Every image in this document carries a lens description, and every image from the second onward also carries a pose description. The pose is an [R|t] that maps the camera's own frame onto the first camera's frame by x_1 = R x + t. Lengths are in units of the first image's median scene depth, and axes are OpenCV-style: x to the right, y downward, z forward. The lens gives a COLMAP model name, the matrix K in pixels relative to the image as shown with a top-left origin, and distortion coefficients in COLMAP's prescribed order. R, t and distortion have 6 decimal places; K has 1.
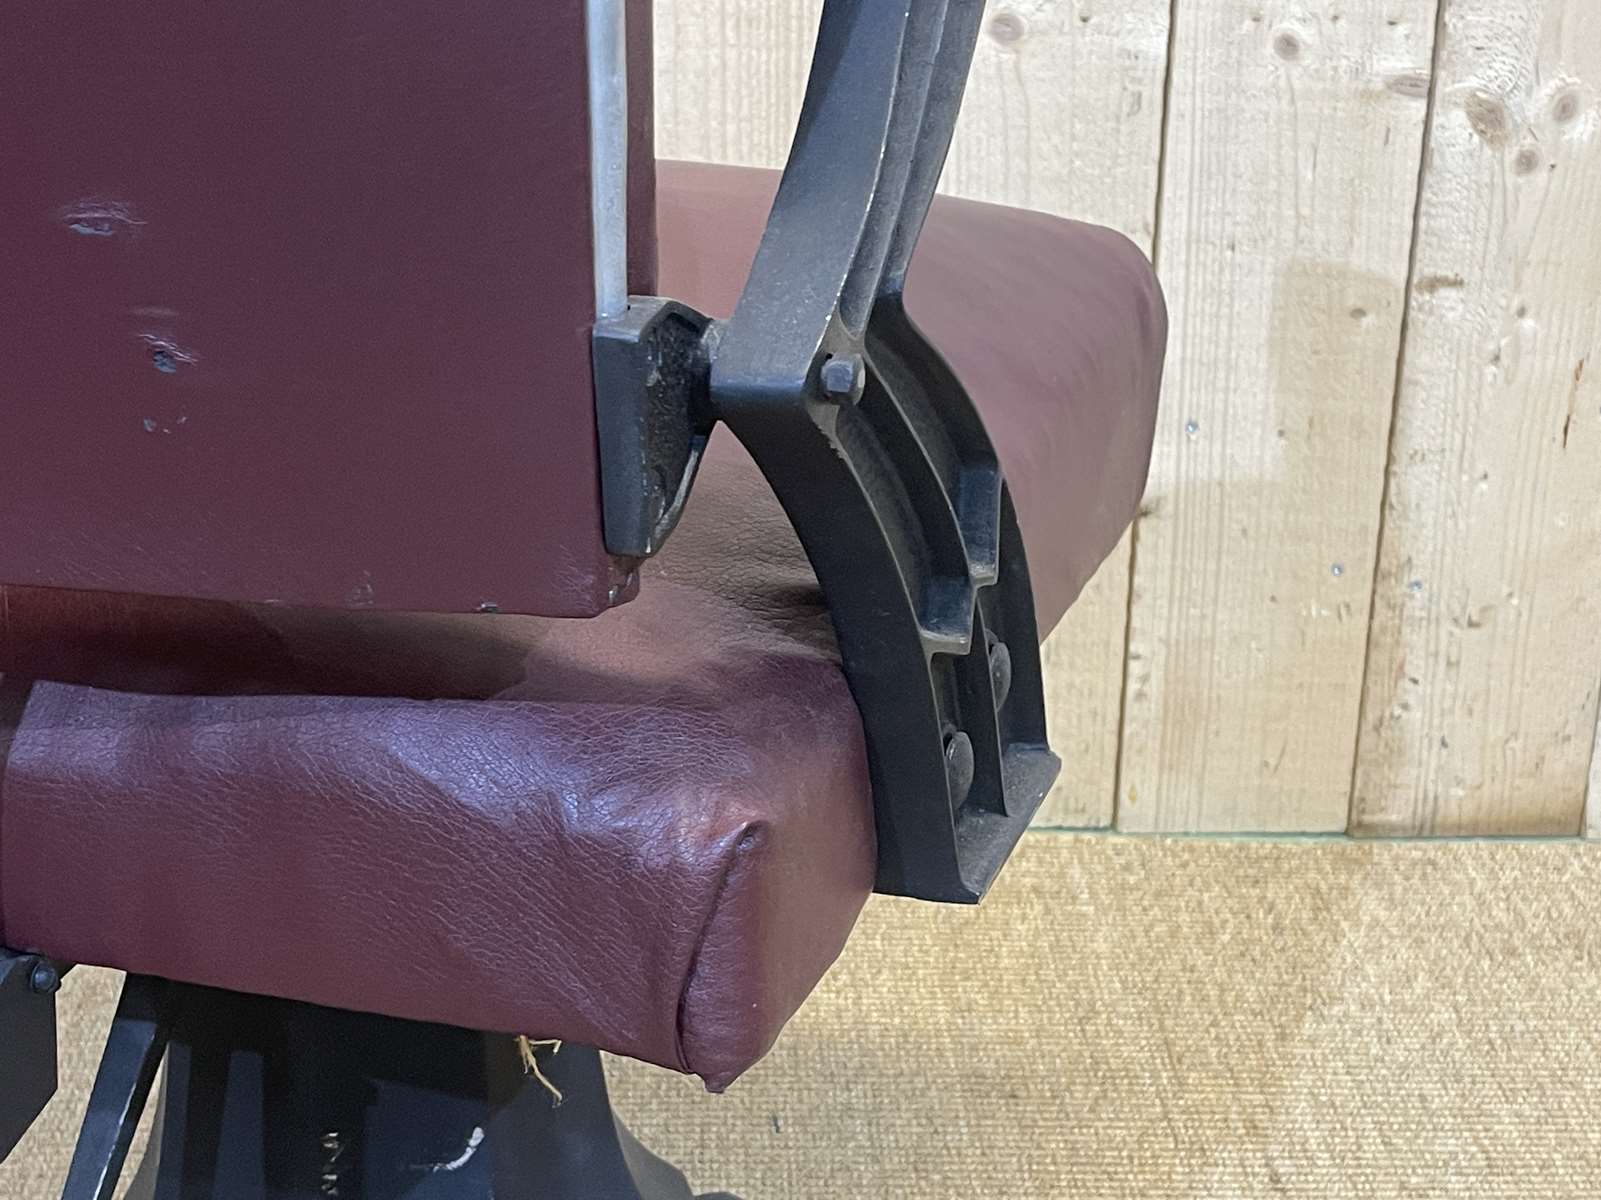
lens RADIAL K [[2369.7, 0, 774.0], [0, 2369.7, 617.8], [0, 0, 1]] dist [0.027141, 0.000000]
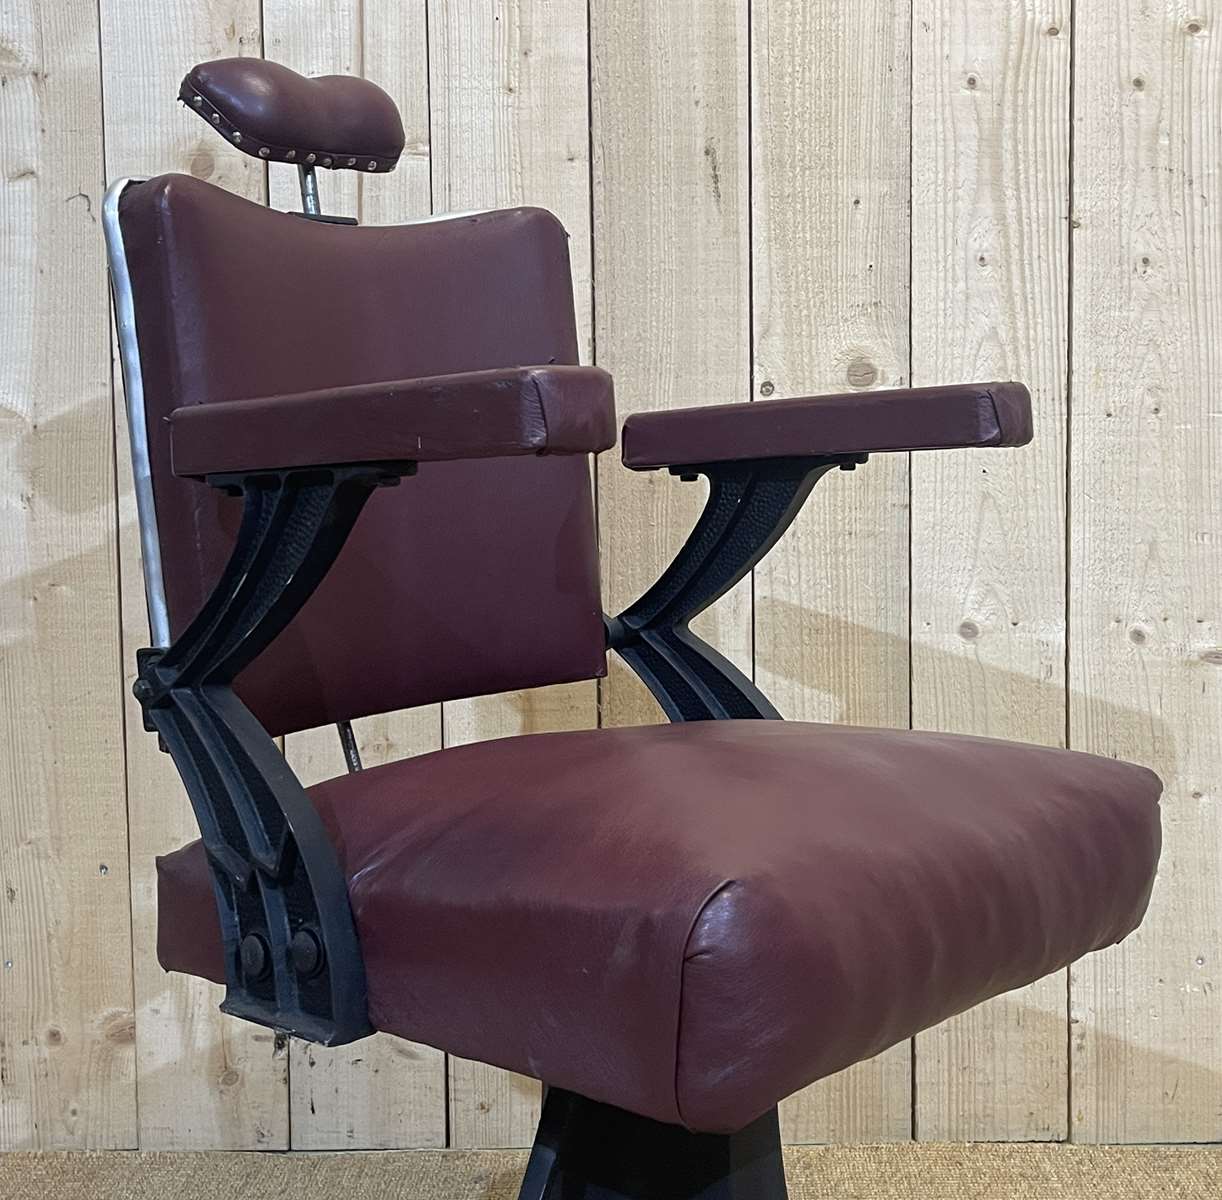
lens RADIAL K [[1757.5, 0, 675.5], [0, 1757.5, 623.7], [0, 0, 1]] dist [0.026797, 0.000000]
pose [[0.998595, -0.029694, -0.043890, -0.055153], [0.016458, 0.961088, -0.275753, 0.088388], [0.050371, 0.274644, 0.960226, -0.212609]]
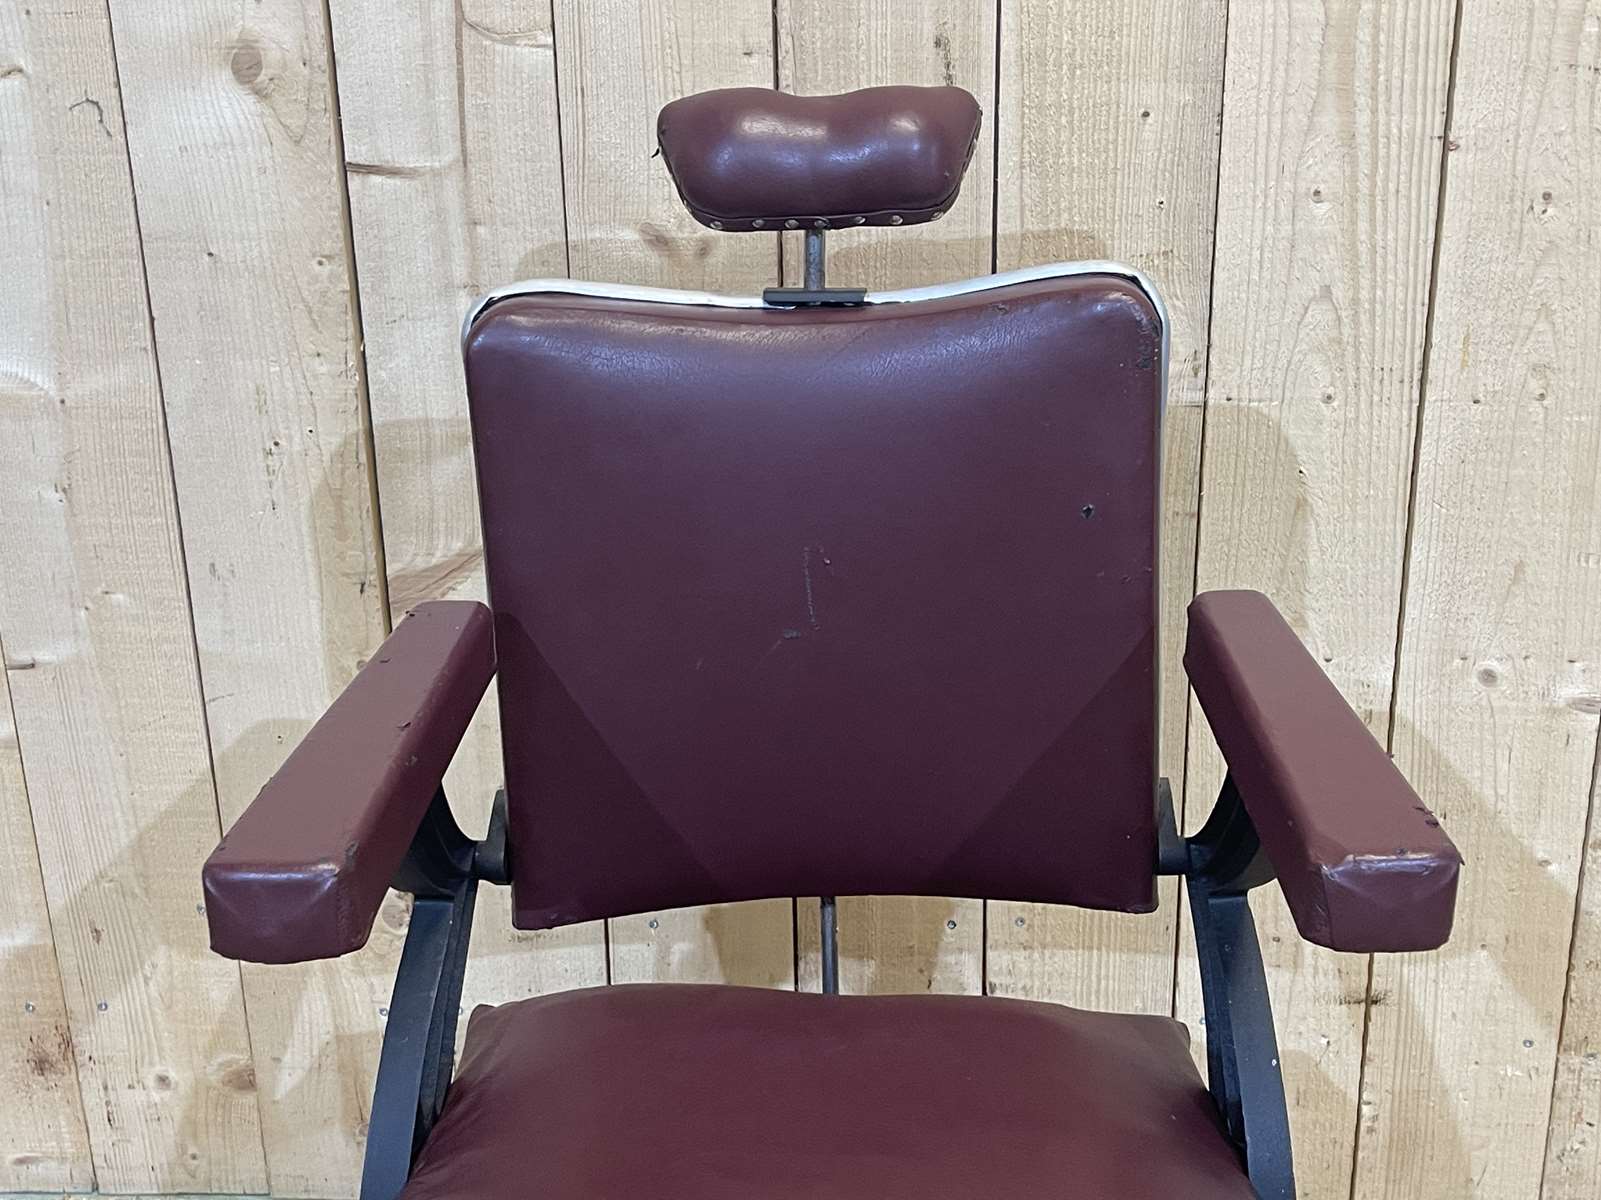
lens RADIAL K [[1994.8, 0, 818.8], [0, 1994.8, 622.2], [0, 0, 1]] dist [0.014389, 0.000000]
pose [[0.994679, -0.001539, -0.103008, -0.034614], [0.001742, 0.999997, 0.001880, -0.272241], [0.103005, -0.002049, 0.994679, -0.121346]]
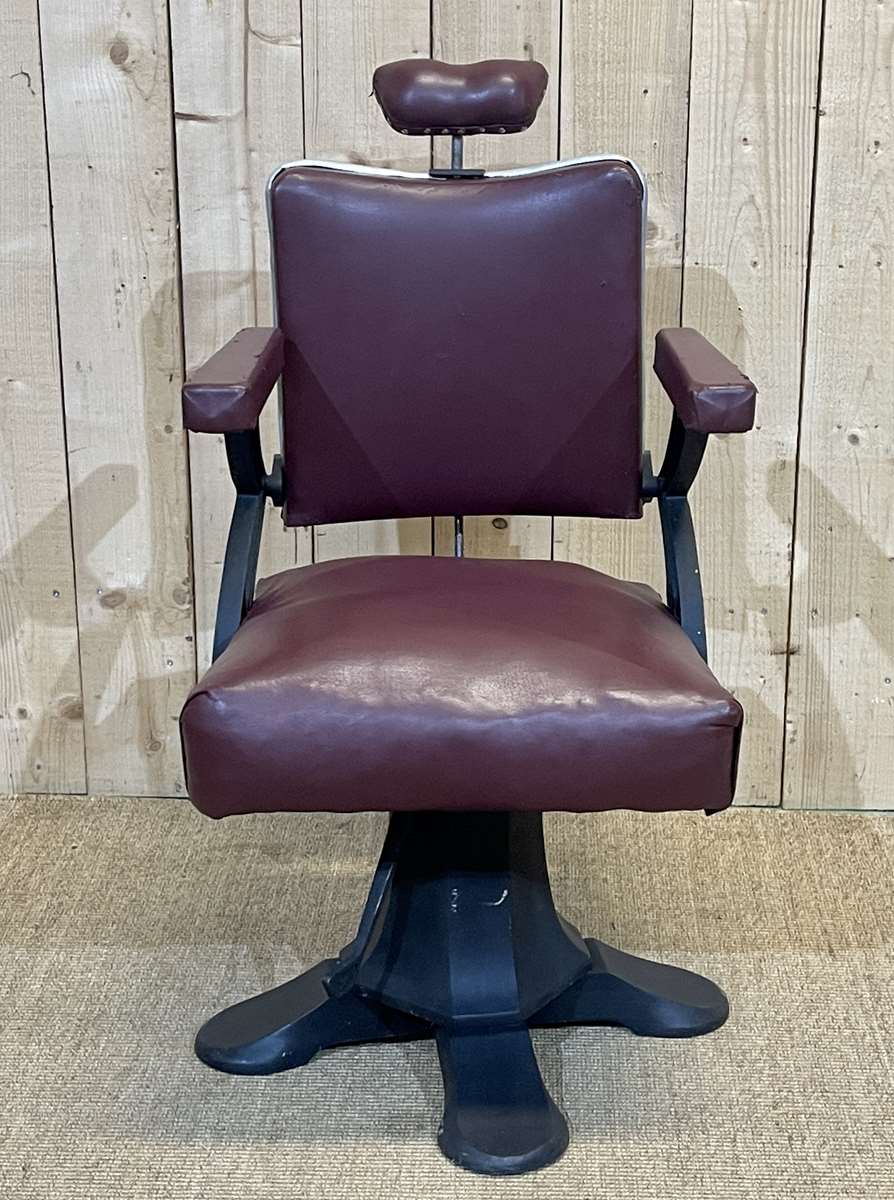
lens RADIAL K [[1892.8, 0, 483.7], [0, 1892.8, 609.4], [0, 0, 1]] dist [0.034639, 0.000000]
pose [[0.997661, 0.005078, -0.068168, -0.000580], [-0.007604, 0.999292, -0.036837, -0.020320], [0.067933, 0.037269, 0.996994, -0.726153]]
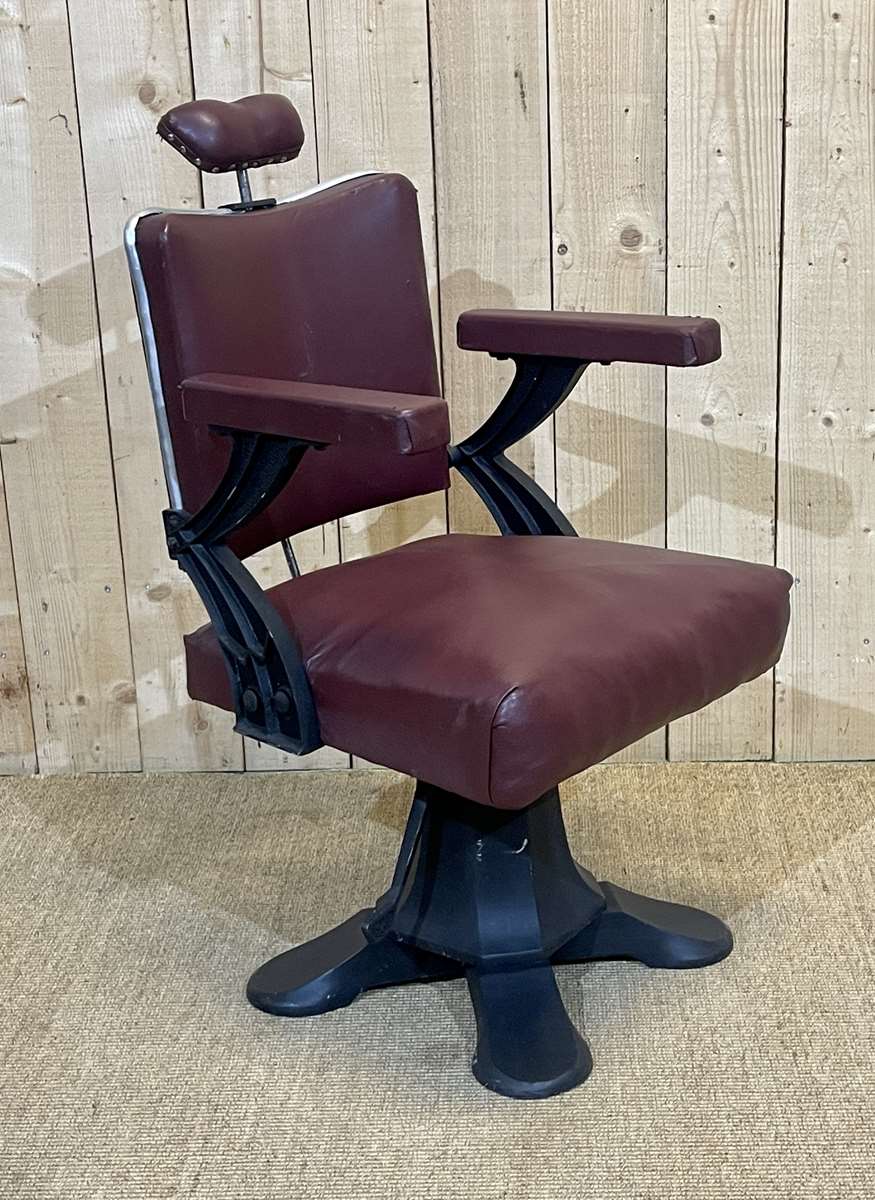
lens RADIAL K [[1695.3, 0, 487.8], [0, 1695.3, 606.8], [0, 0, 1]] dist [0.027034, 0.000000]
pose [[0.996841, -0.030993, -0.073123, -0.003116], [0.028077, 0.998782, -0.040582, 0.002538], [0.074291, 0.038401, 0.996497, -0.697100]]
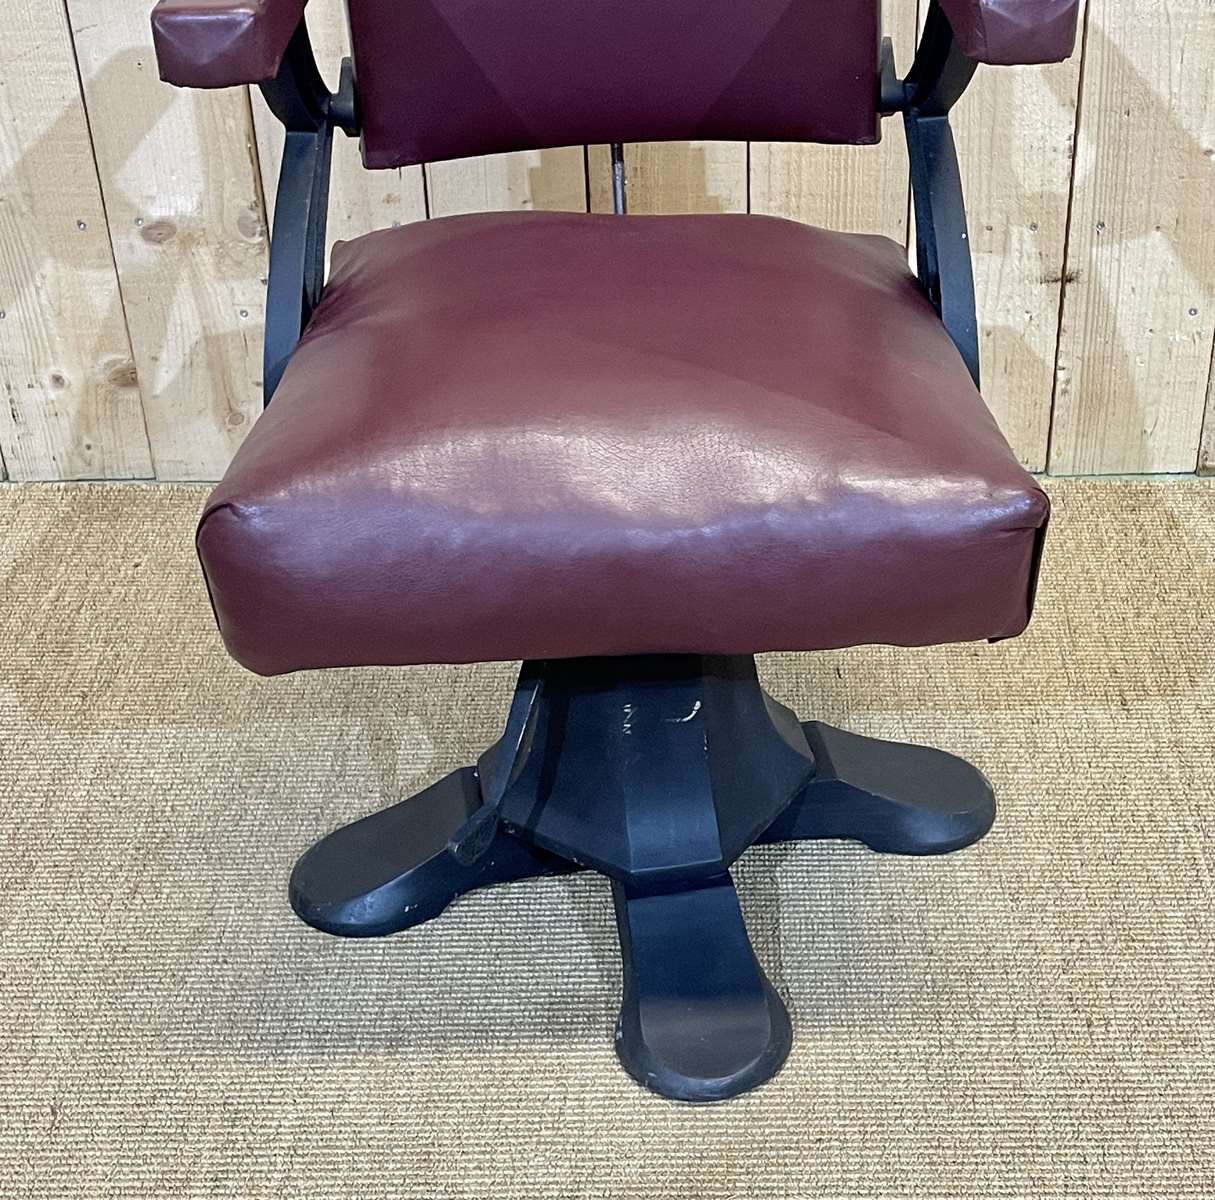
lens RADIAL K [[1971.0, 0, 698.5], [0, 1971.0, 590.0], [0, 0, 1]] dist [0.031519, 0.000000]
pose [[0.998477, -0.006975, -0.054728, -0.019491], [0.018725, 0.975939, 0.217239, -0.141999], [0.051895, -0.217933, 0.974583, -0.355305]]
